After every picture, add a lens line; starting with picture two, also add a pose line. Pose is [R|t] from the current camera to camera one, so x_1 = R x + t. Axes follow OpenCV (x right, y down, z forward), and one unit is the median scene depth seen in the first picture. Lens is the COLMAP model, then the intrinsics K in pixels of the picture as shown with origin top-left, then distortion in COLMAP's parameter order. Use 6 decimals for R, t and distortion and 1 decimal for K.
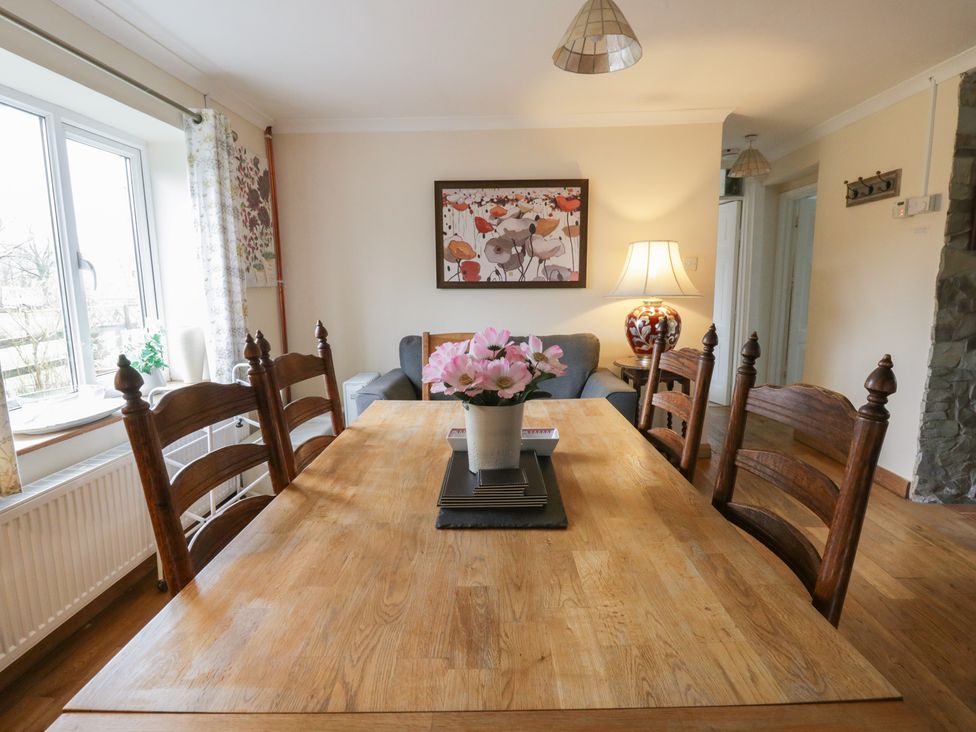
lens RADIAL K [[511.0, 0, 499.1], [0, 511.0, 358.0], [0, 0, 1]] dist [0.028466, -0.036682]
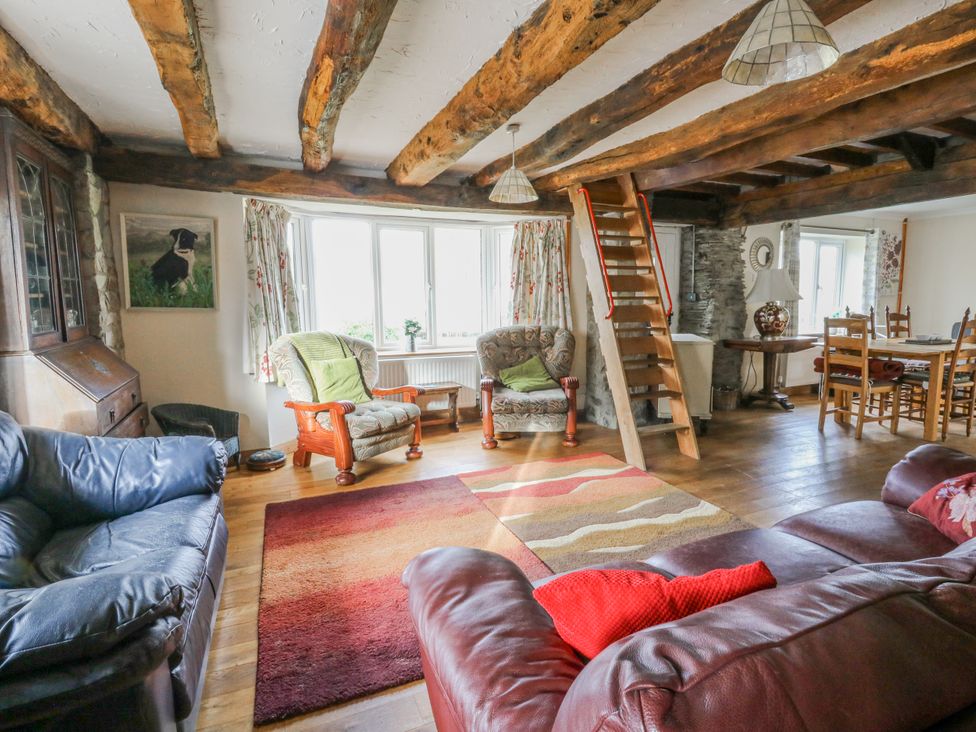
lens RADIAL K [[511.0, 0, 499.1], [0, 511.0, 358.0], [0, 0, 1]] dist [0.028466, -0.036682]
pose [[0.430115, 0.115306, -0.895380, 0.743157], [-0.128569, 0.989524, 0.065670, 0.177649], [0.893572, 0.086872, 0.440434, -1.297261]]
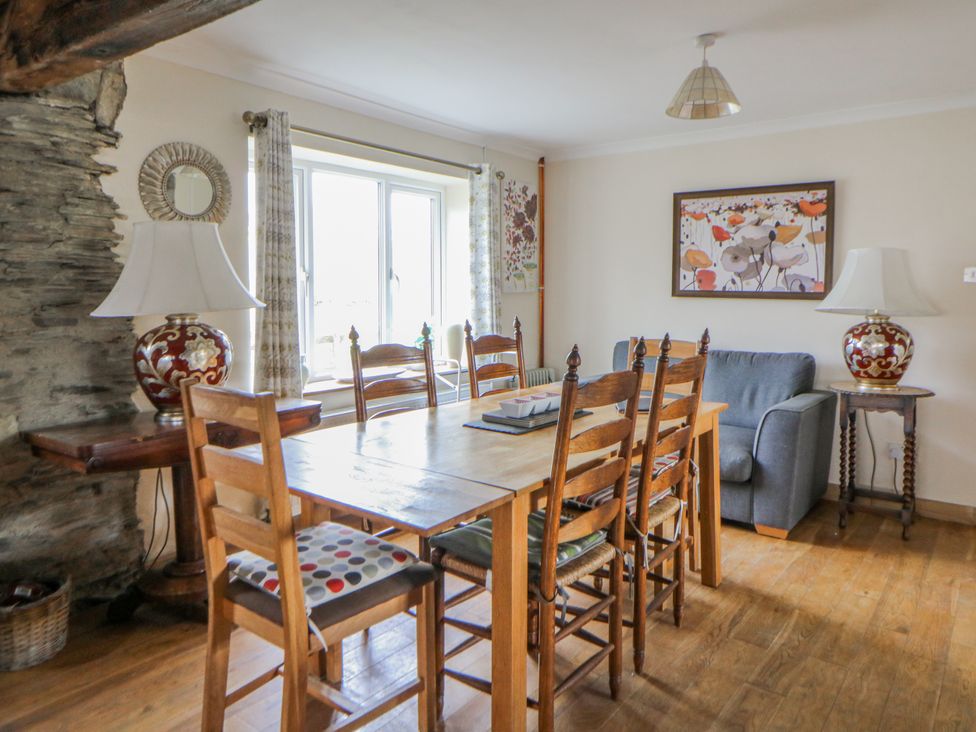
lens RADIAL K [[669.9, 0, 527.7], [0, 669.9, 309.2], [0, 0, 1]] dist [0.007194, -0.005564]
pose [[0.828301, 0.034740, -0.559206, 0.386634], [-0.092567, 0.992845, -0.075432, 0.013560], [0.552584, 0.114244, 0.825590, -0.240130]]
